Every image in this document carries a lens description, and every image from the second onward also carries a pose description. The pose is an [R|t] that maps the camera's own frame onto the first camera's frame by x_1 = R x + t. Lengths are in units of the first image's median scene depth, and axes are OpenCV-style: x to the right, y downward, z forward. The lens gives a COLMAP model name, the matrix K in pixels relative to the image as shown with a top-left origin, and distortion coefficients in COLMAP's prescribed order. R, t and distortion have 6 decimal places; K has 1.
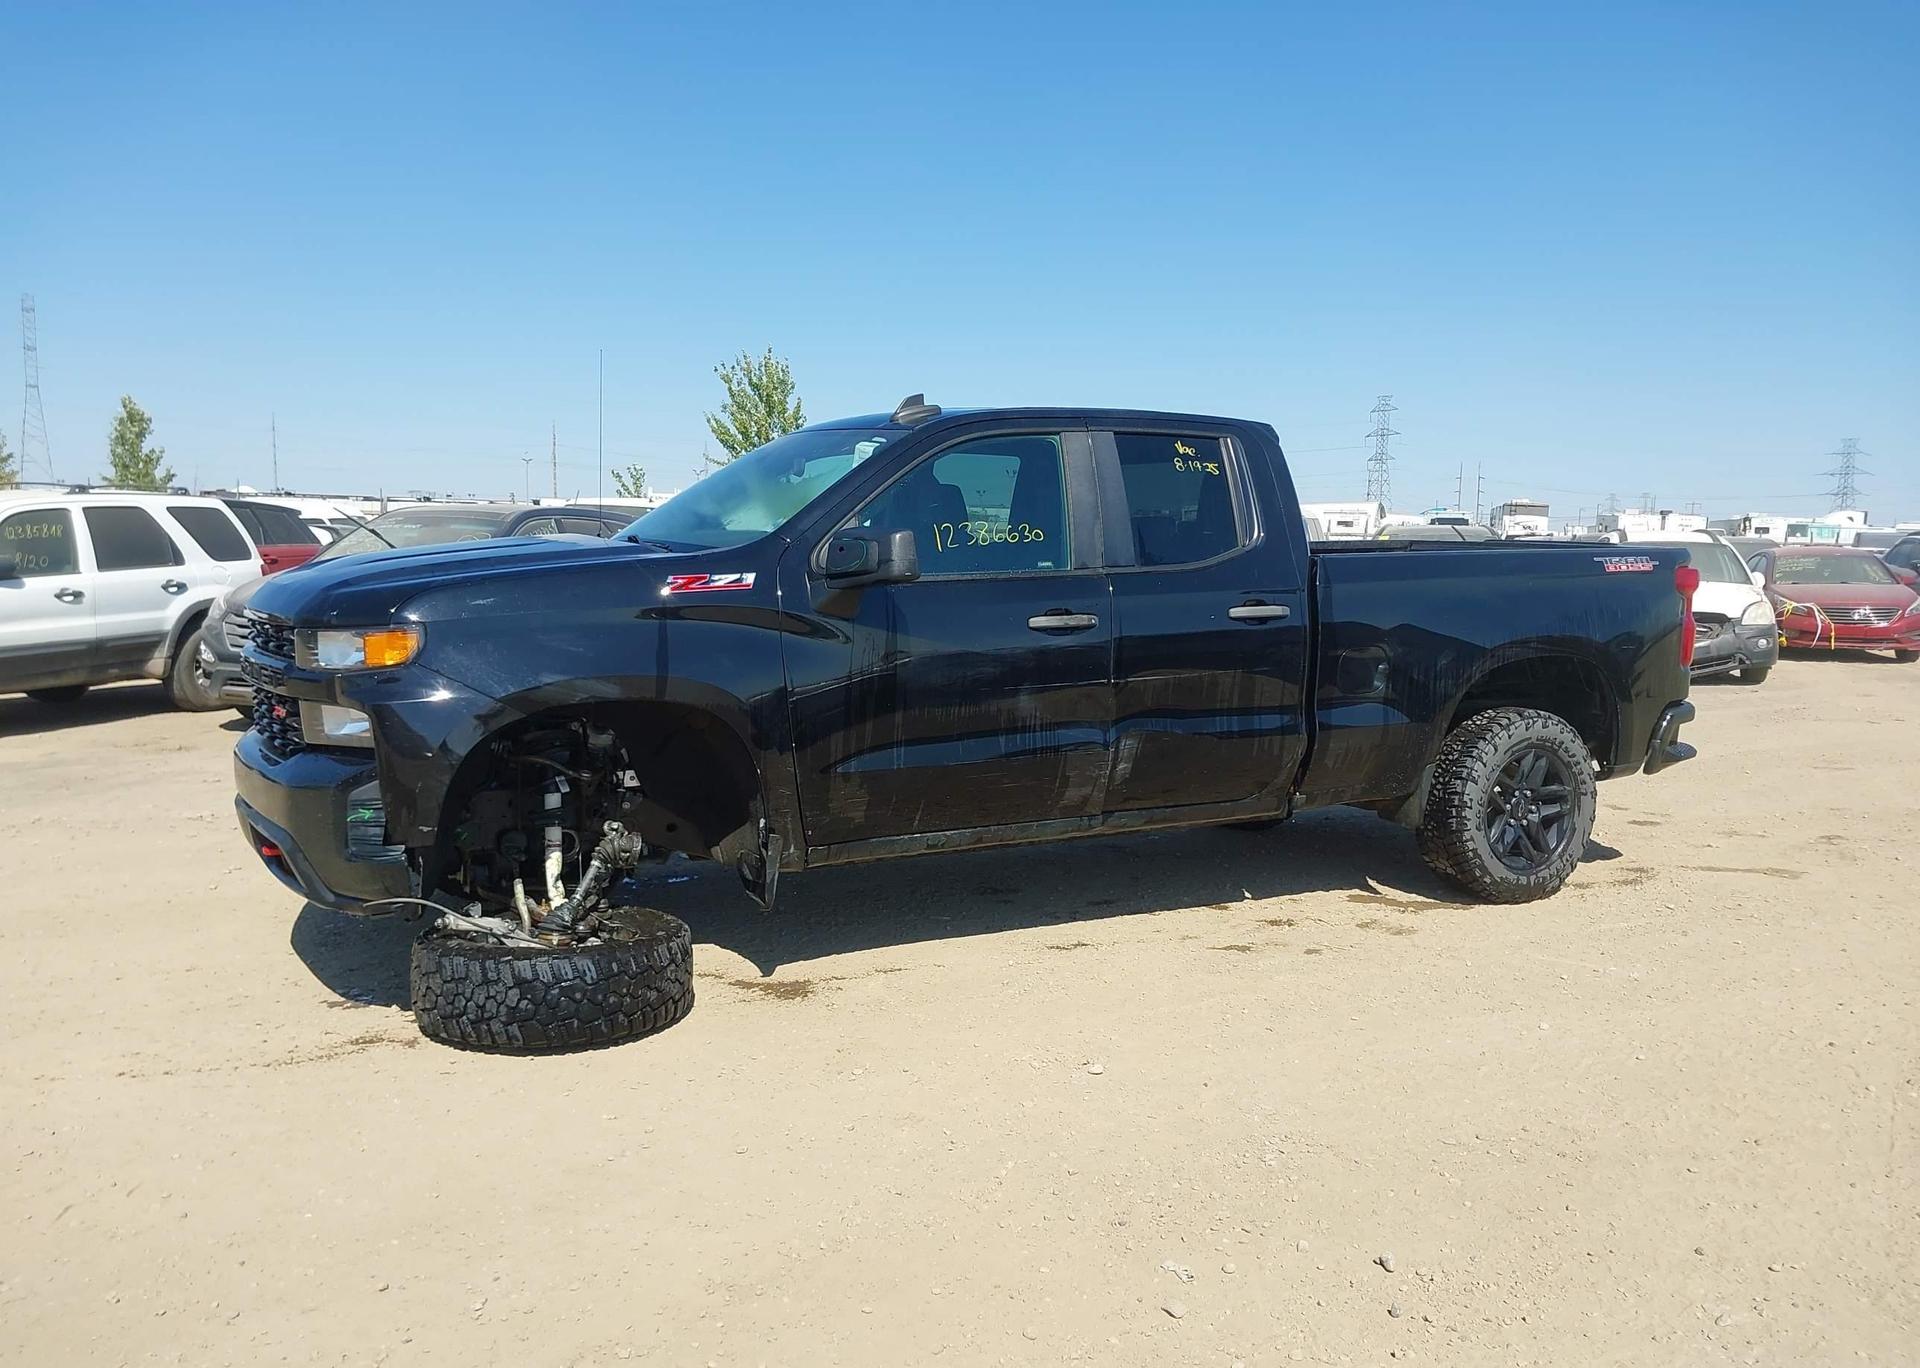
lens RADIAL K [[1566.4, 0, 960.0], [0, 1566.4, 684.0], [0, 0, 1]] dist [0.010306, -0.003818]
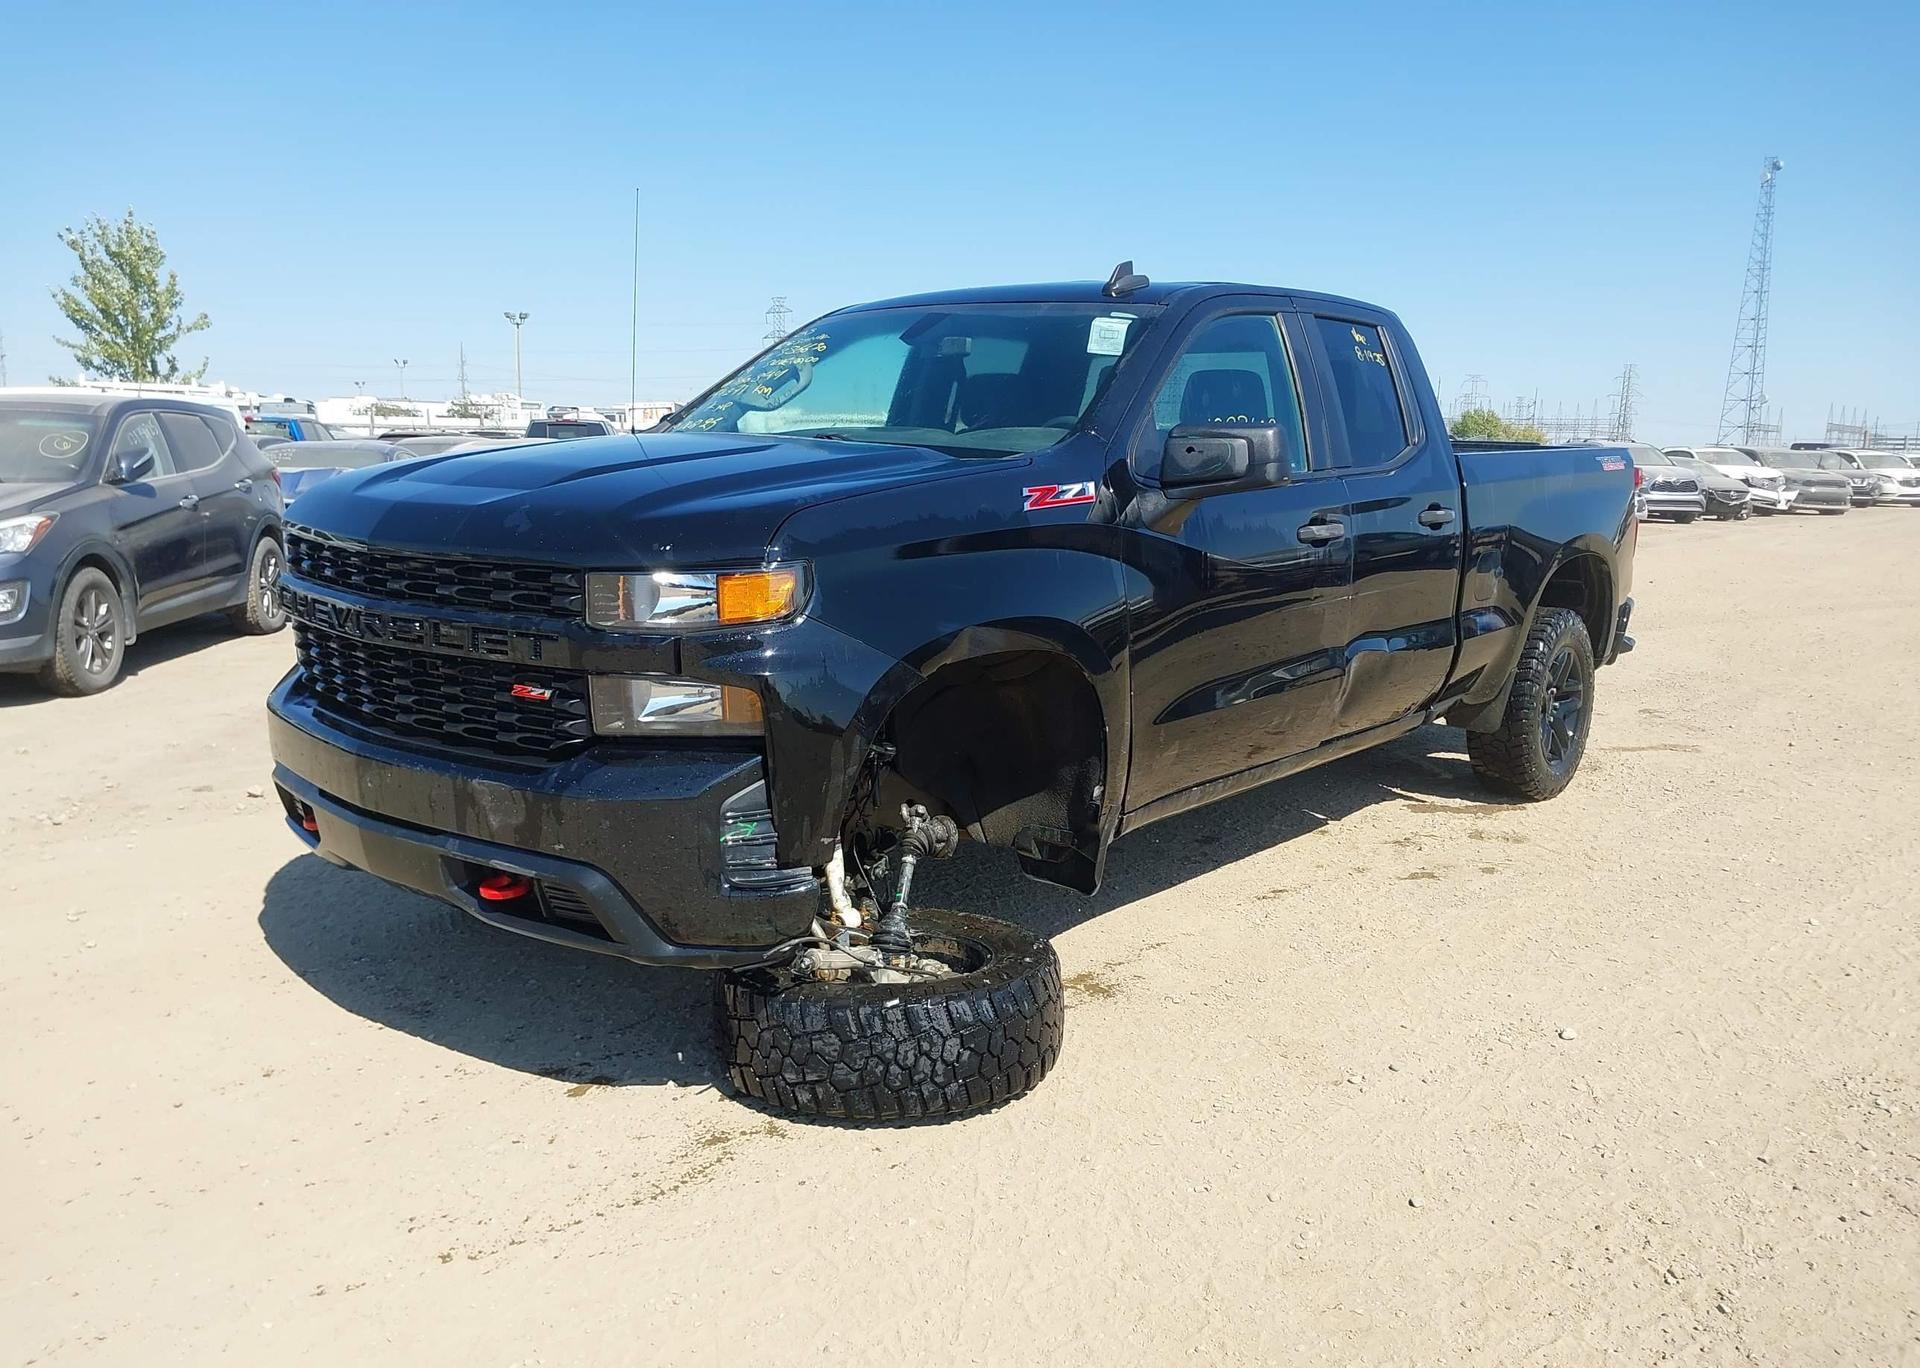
lens RADIAL K [[1542.0, 0, 965.9], [0, 1542.0, 706.2], [0, 0, 1]] dist [0.133016, -0.215398]
pose [[0.923062, -0.065855, 0.378971, -0.388855], [0.036390, 0.995767, 0.084402, -0.020074], [-0.382925, -0.064117, 0.921552, 0.223376]]
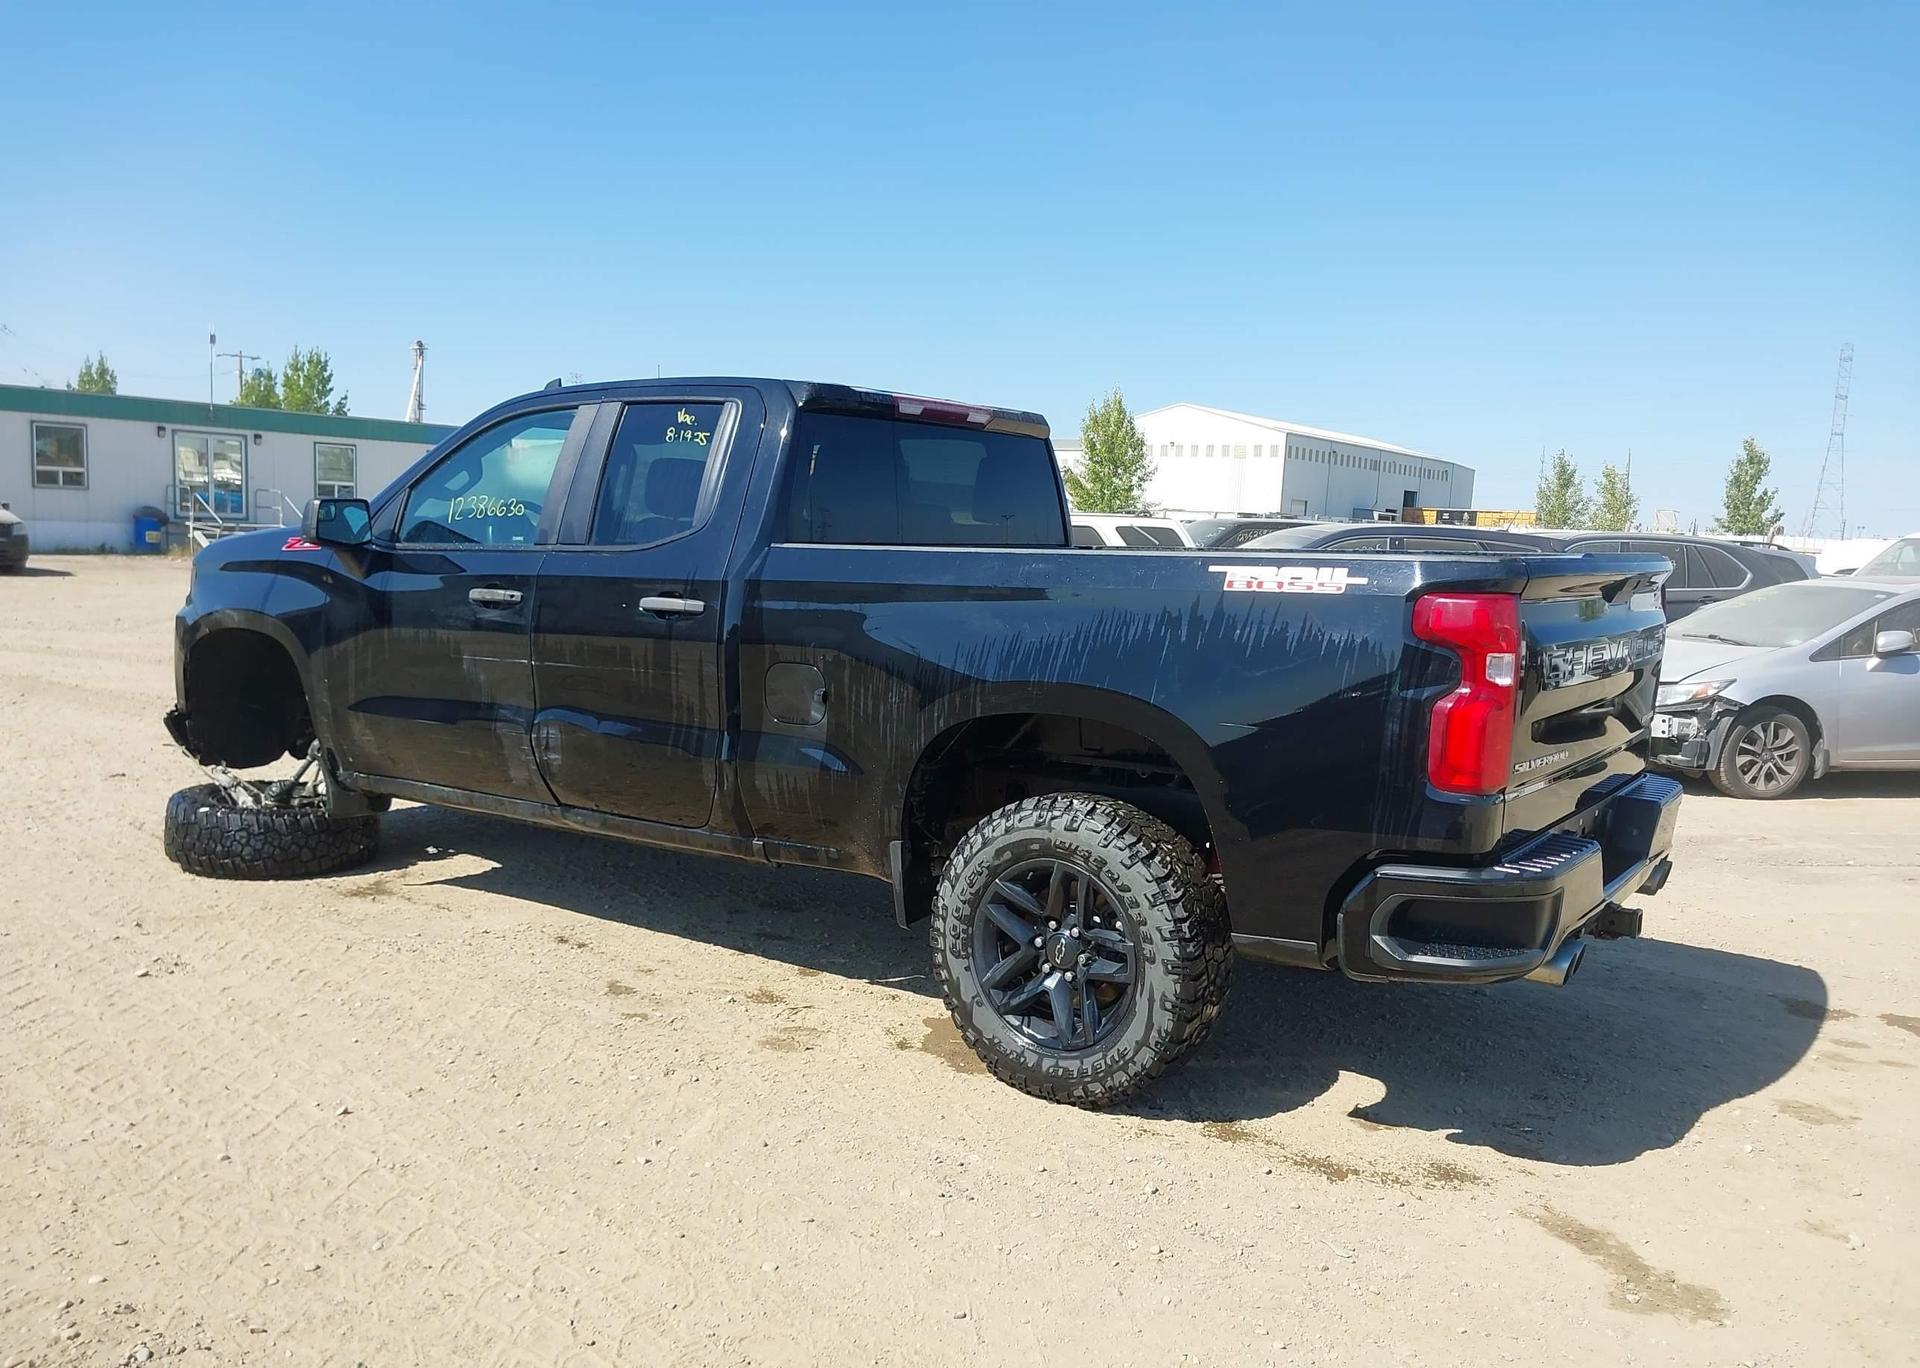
lens RADIAL K [[1573.2, 0, 960.0], [0, 1573.2, 684.0], [0, 0, 1]] dist [0.011963, -0.005358]
pose [[0.441348, 0.088817, -0.892930, 0.935596], [-0.118922, 0.992102, 0.039901, -0.050675], [0.889421, 0.088578, 0.448424, 0.694964]]
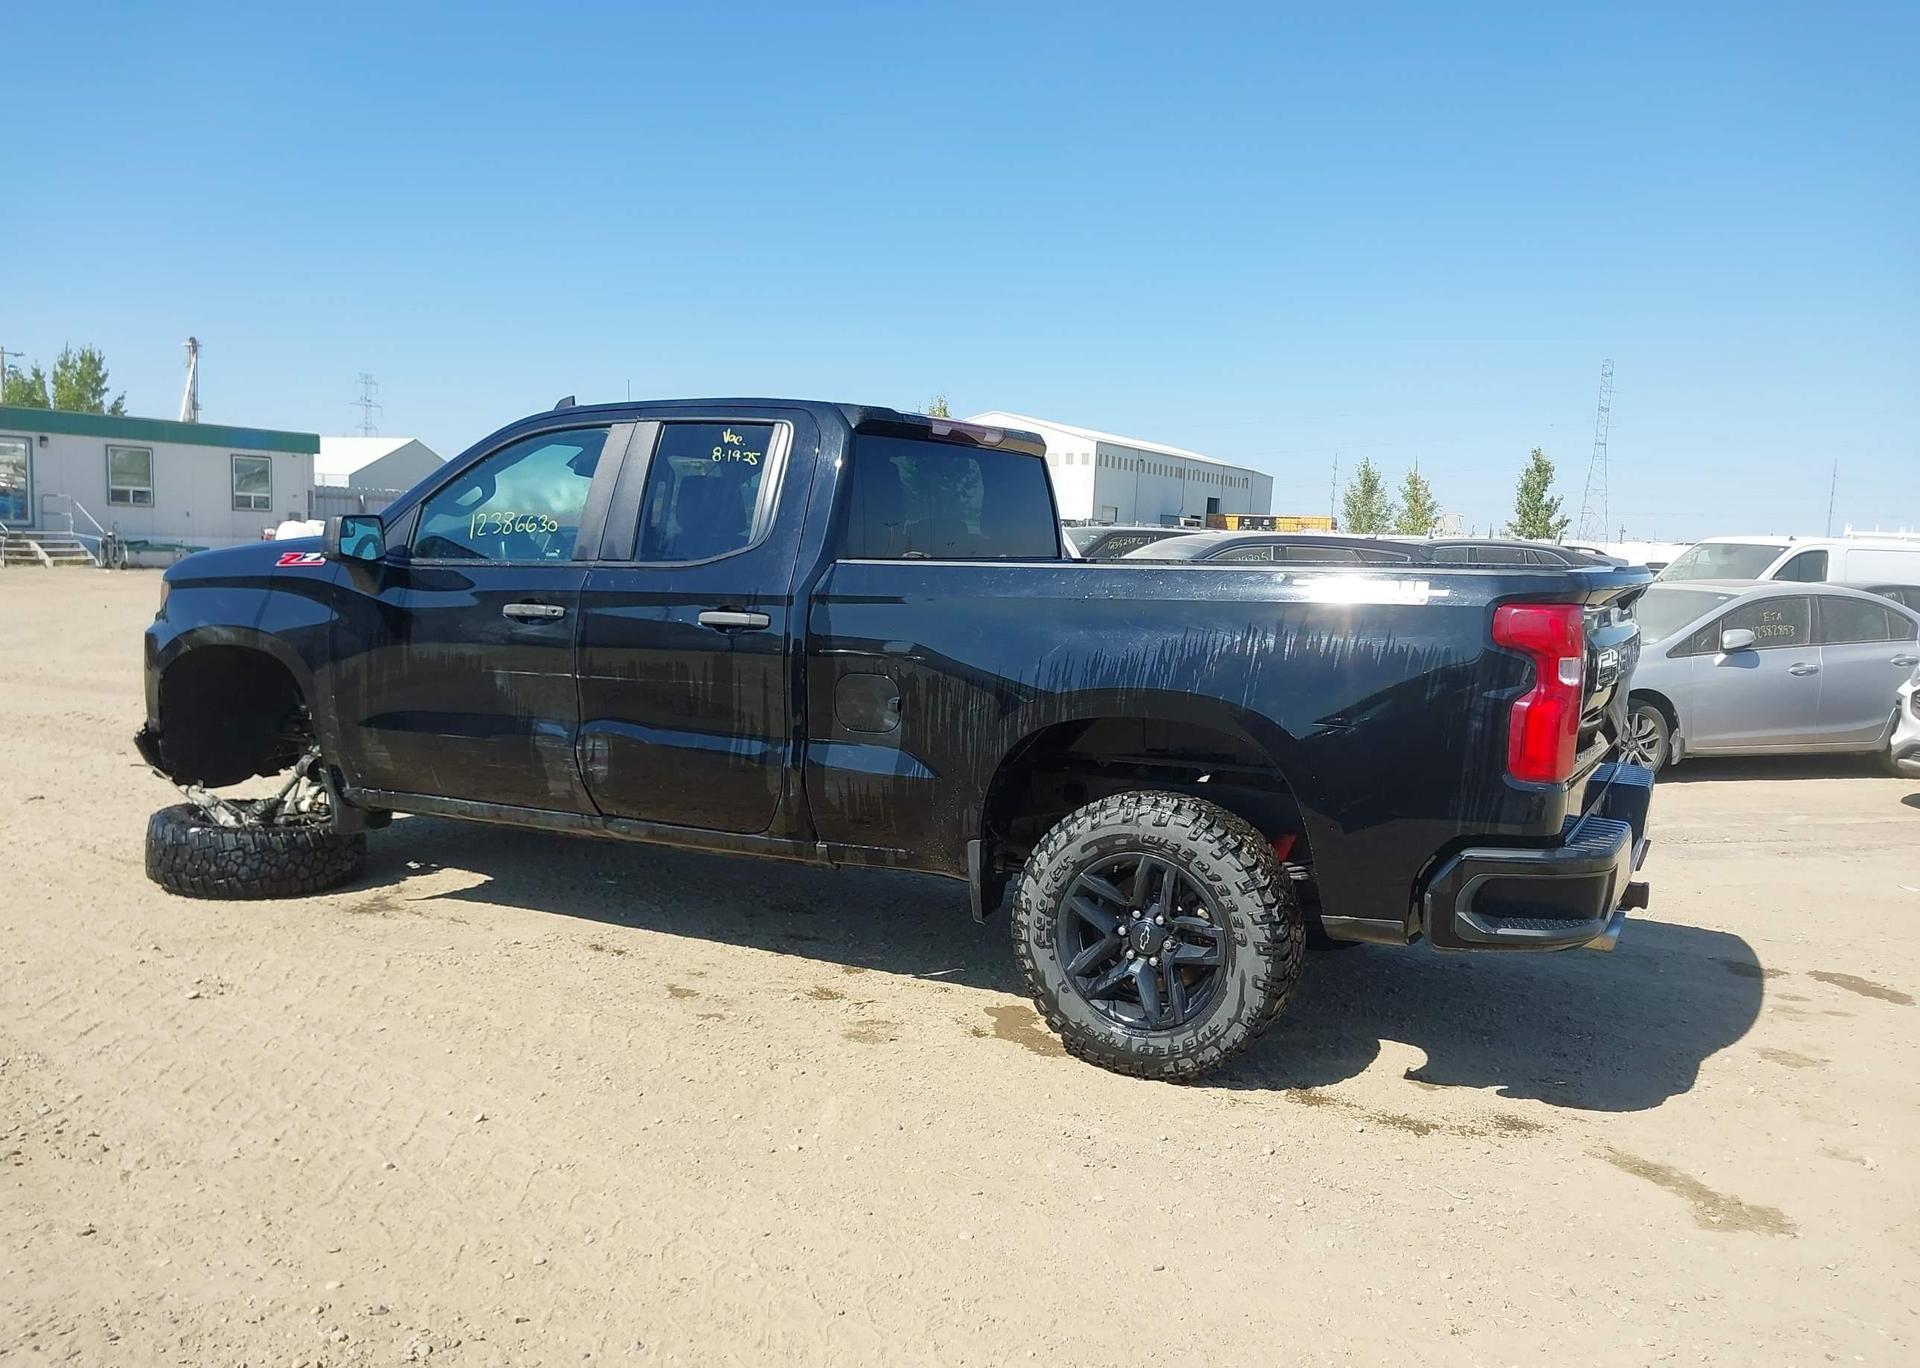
lens RADIAL K [[1566.4, 0, 960.0], [0, 1566.4, 684.0], [0, 0, 1]] dist [0.010306, -0.003818]
pose [[0.550110, 0.079619, -0.831288, 0.908115], [-0.108188, 0.993850, 0.023595, -0.039953], [0.828055, 0.076955, 0.555341, 0.566964]]
